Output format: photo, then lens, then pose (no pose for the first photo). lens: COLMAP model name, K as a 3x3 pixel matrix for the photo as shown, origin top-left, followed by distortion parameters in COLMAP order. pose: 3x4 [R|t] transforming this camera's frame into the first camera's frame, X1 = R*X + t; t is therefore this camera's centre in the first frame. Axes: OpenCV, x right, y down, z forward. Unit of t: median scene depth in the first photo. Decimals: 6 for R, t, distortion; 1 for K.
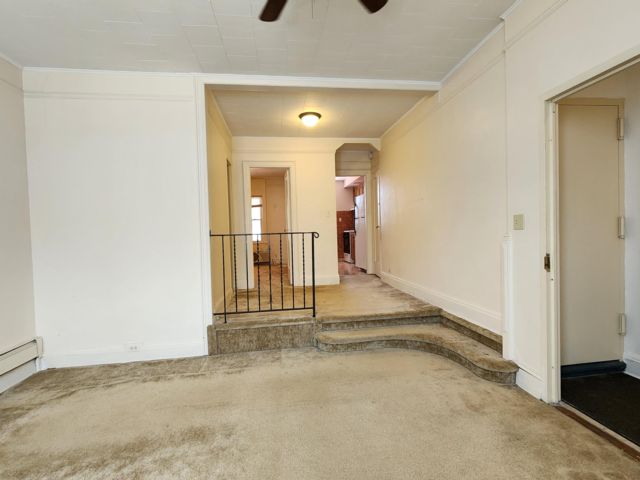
lens RADIAL K [[310.9, 0, 318.0], [0, 310.9, 240.9], [0, 0, 1]] dist [0.000763, -0.000408]
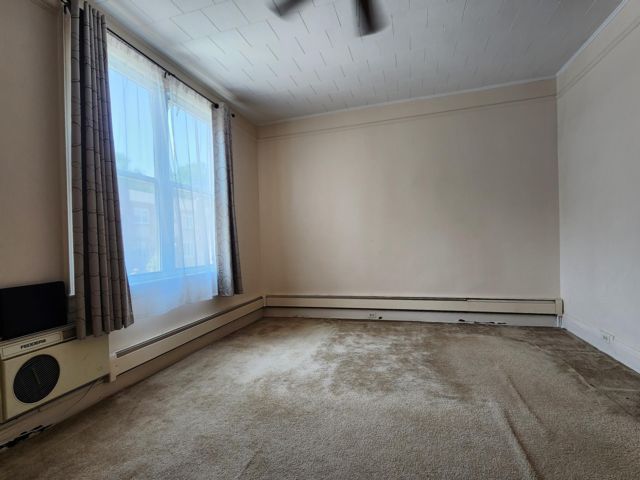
lens RADIAL K [[310.9, 0, 318.0], [0, 310.9, 238.5], [0, 0, 1]] dist [0.000763, -0.000408]
pose [[-0.403196, 0.052799, -0.913589, 0.596659], [0.036561, 0.998466, 0.041569, -0.008332], [0.914383, -0.016641, -0.404508, 0.674737]]
